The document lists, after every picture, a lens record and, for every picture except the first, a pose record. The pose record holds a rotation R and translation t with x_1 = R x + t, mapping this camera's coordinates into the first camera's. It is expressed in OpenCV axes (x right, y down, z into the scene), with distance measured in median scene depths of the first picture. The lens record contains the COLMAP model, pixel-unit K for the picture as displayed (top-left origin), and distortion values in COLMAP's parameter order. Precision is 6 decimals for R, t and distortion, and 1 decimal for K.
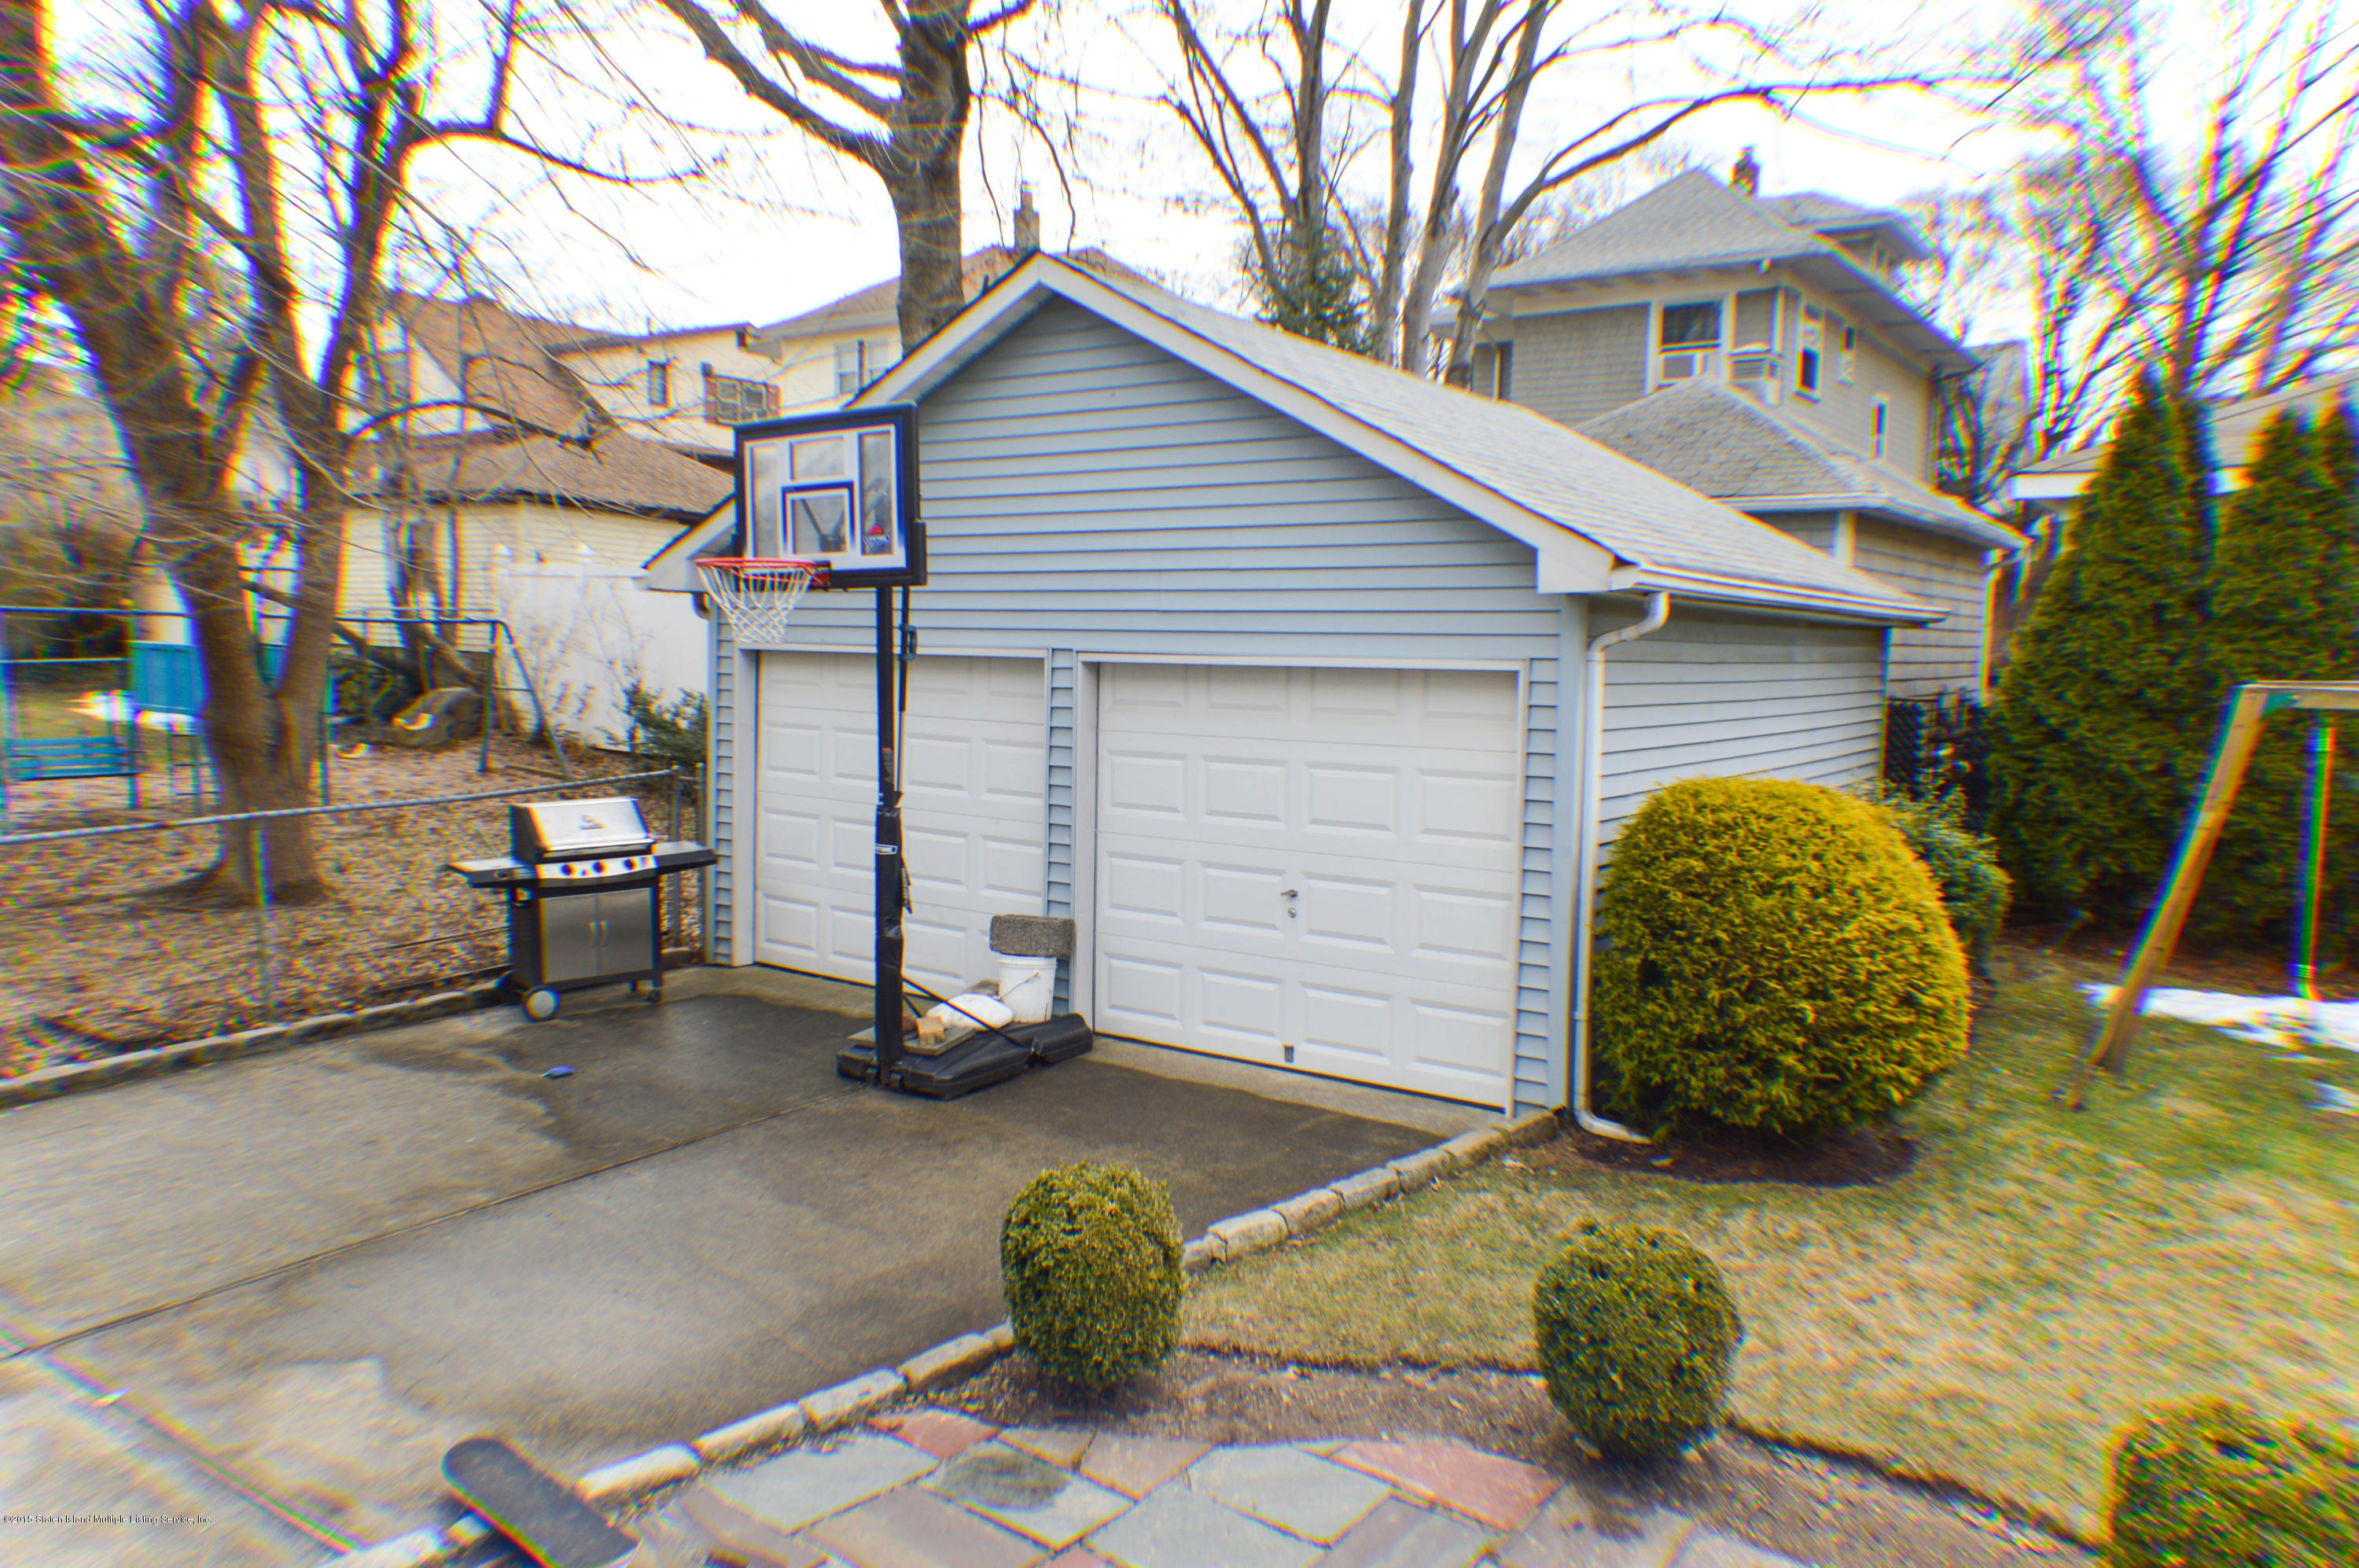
lens RADIAL K [[1697.4, 0, 1179.5], [0, 1697.4, 784.0], [0, 0, 1]] dist [0.001242, 0.080142]
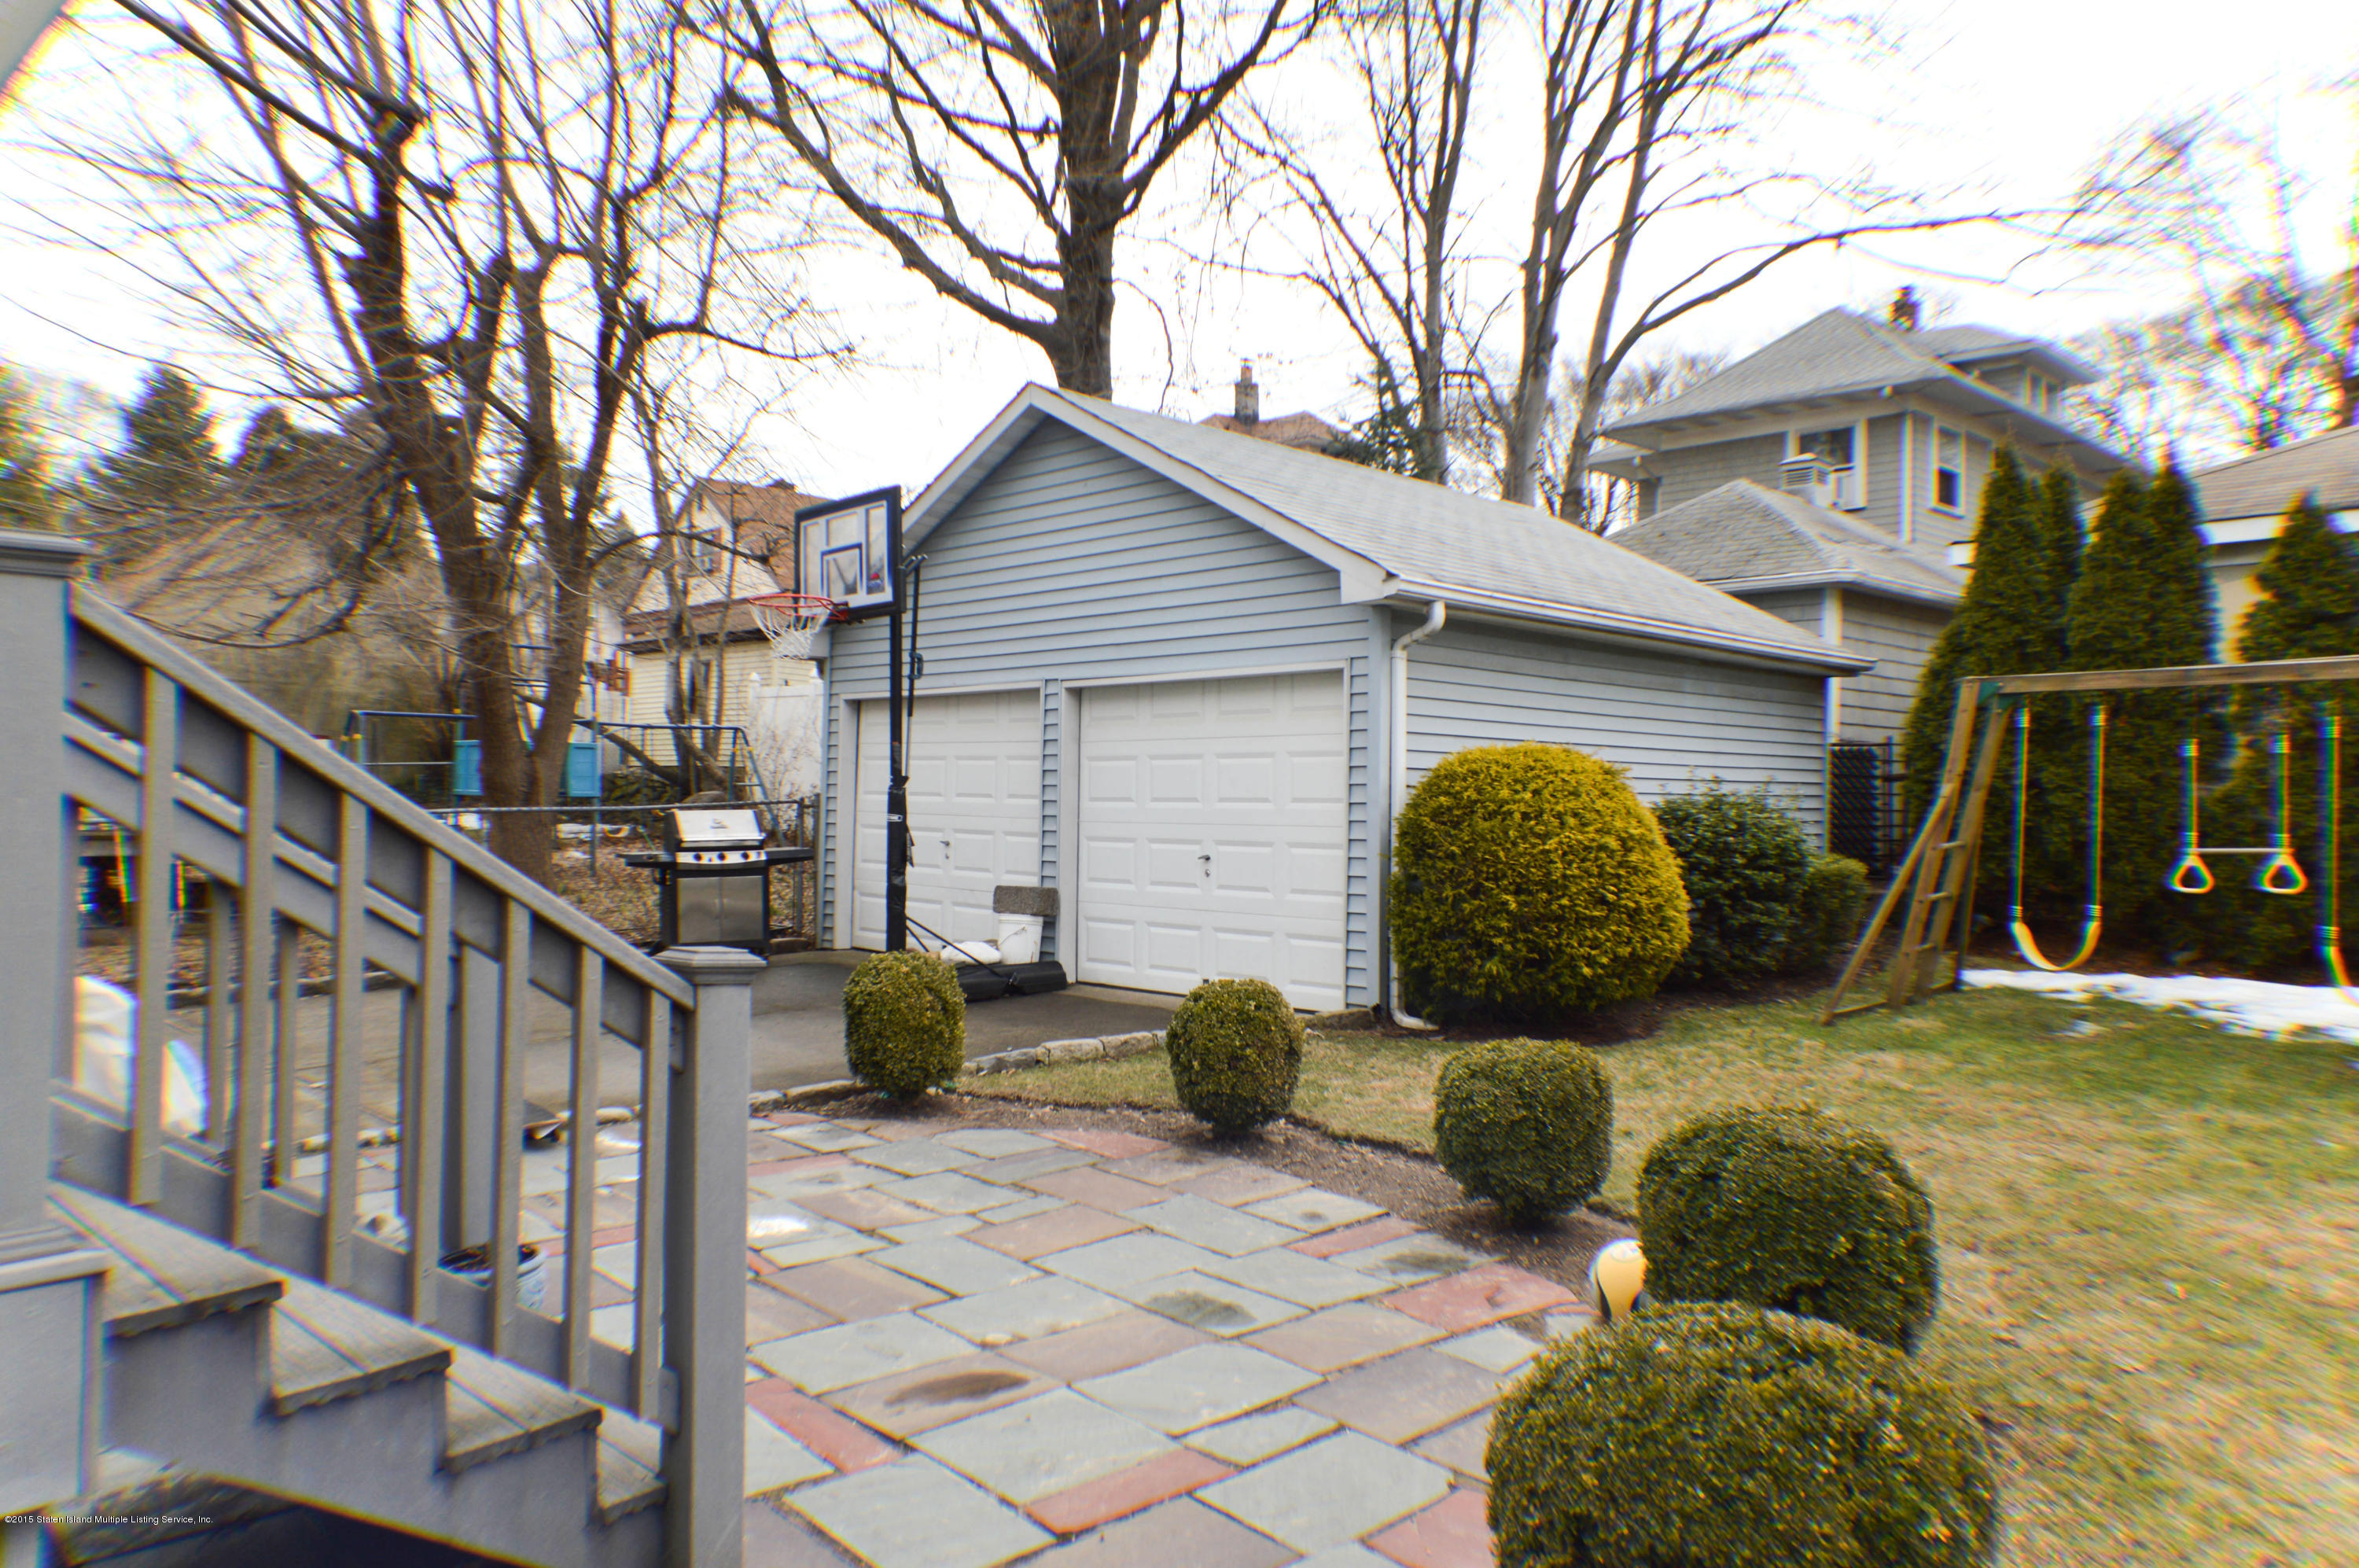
lens RADIAL K [[1697.4, 0, 1179.5], [0, 1697.4, 784.0], [0, 0, 1]] dist [0.001242, 0.080142]
pose [[0.983695, -0.008626, -0.179640, 0.368464], [-0.009597, 0.994908, -0.100331, 0.183612], [0.179591, 0.100419, 0.978603, -0.347089]]
